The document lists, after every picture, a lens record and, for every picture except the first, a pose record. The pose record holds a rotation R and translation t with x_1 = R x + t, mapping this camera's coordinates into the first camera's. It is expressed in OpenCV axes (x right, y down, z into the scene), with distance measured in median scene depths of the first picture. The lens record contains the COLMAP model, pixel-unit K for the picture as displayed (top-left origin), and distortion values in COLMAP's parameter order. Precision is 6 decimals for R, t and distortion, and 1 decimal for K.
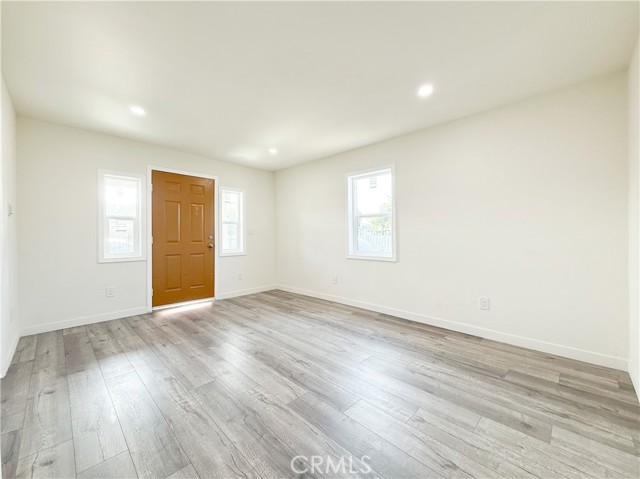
lens RADIAL K [[258.0, 0, 314.9], [0, 258.0, 240.6], [0, 0, 1]] dist [-0.000774, 0.000758]
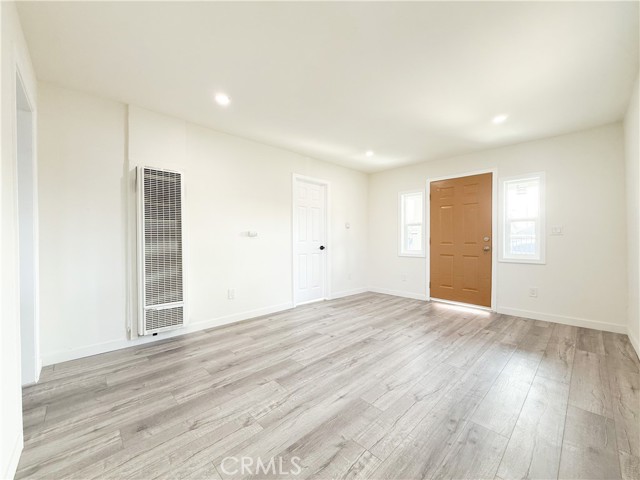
lens RADIAL K [[252.3, 0, 322.3], [0, 252.3, 240.4], [0, 0, 1]] dist [0.000305, 0.000070]
pose [[-0.007365, 0.008794, -0.999934, 0.597500], [-0.014773, 0.999851, 0.008902, -0.008536], [0.999864, 0.014838, -0.007234, 0.560493]]
